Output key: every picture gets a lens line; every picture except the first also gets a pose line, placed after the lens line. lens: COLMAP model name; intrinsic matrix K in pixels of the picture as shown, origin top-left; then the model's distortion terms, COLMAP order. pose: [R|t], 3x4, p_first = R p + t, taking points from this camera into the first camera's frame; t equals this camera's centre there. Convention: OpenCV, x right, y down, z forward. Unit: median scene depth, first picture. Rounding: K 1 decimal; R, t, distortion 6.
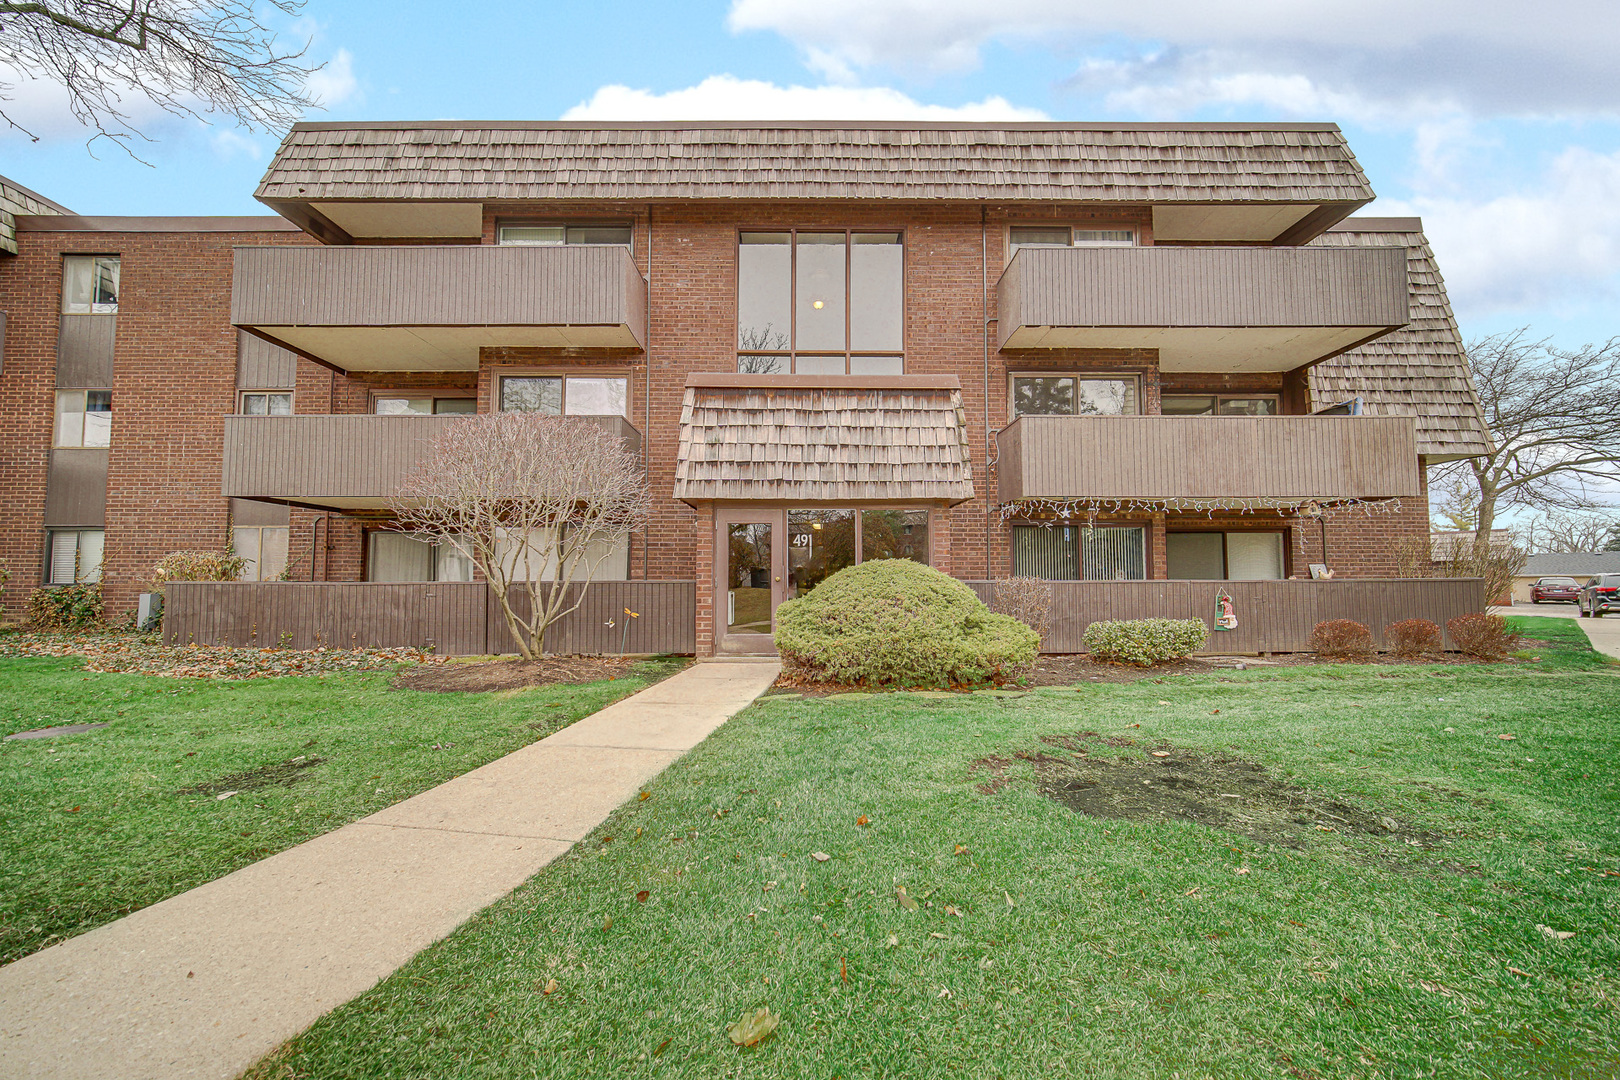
lens RADIAL K [[640.7, 0, 812.2], [0, 640.7, 529.0], [0, 0, 1]] dist [-0.001817, 0.000263]
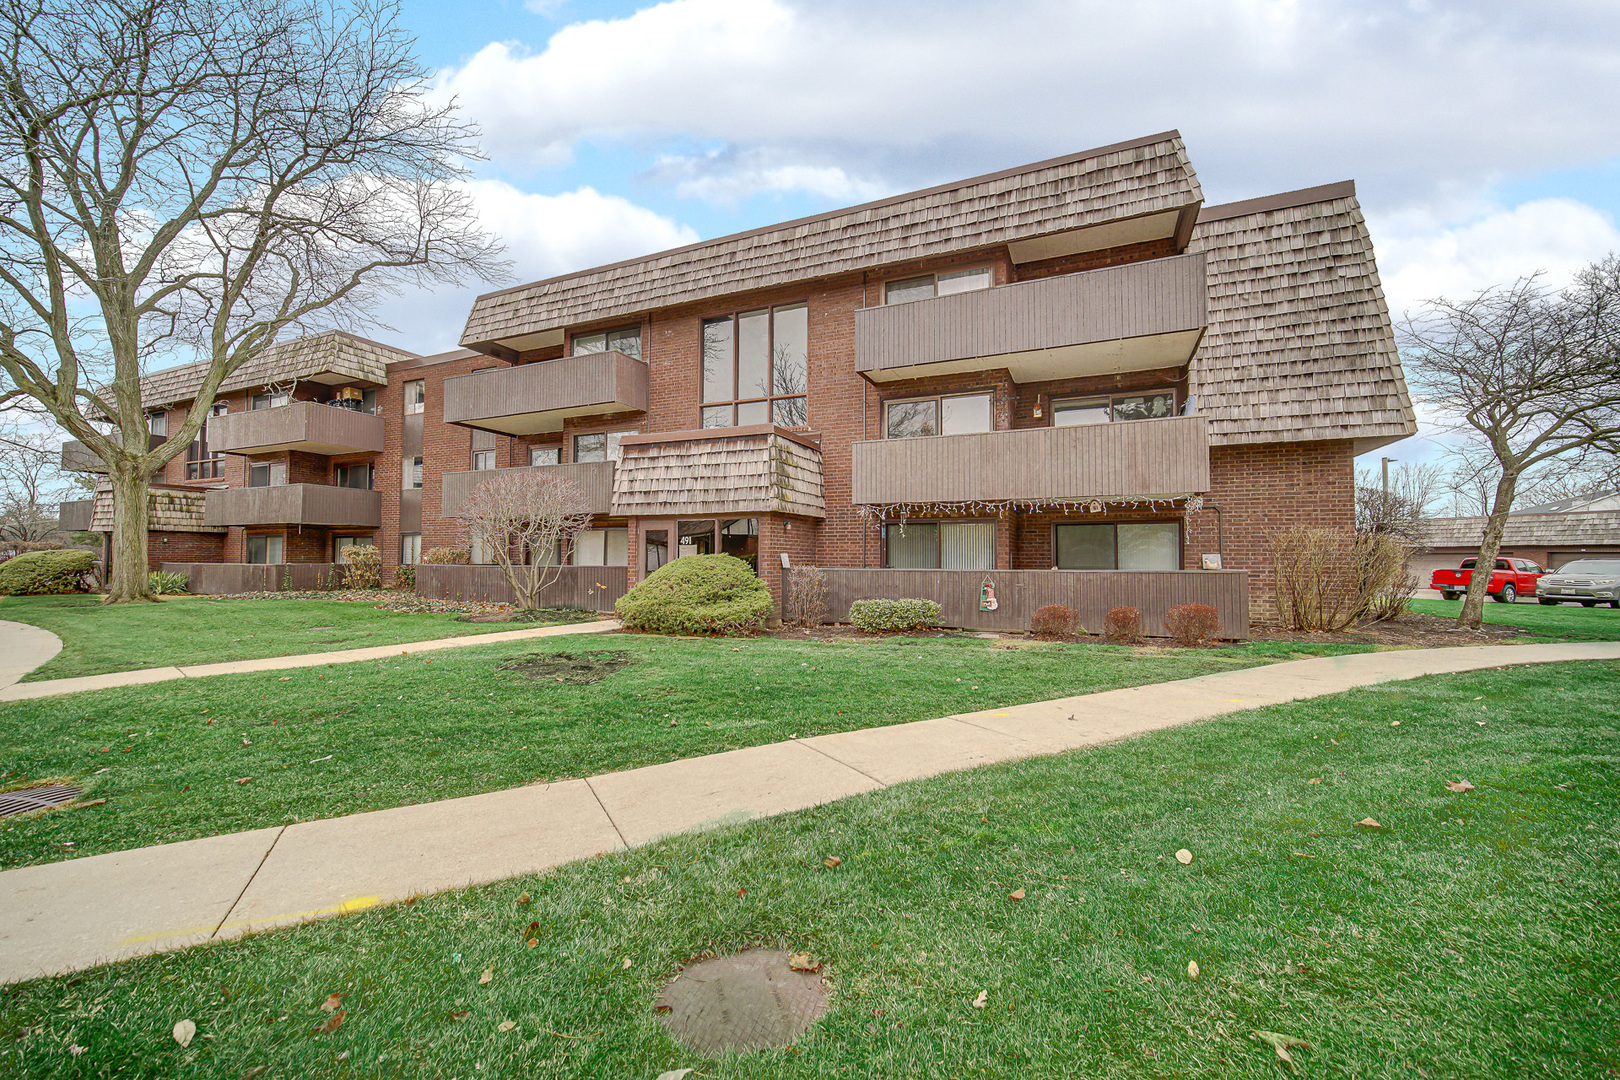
lens RADIAL K [[637.0, 0, 811.7], [0, 637.0, 521.7], [0, 0, 1]] dist [0.000261, -0.000050]
pose [[0.910740, -0.019985, -0.412497, 0.707368], [0.028292, 0.999501, 0.014040, -0.031934], [0.412010, -0.024457, 0.910851, -0.201672]]
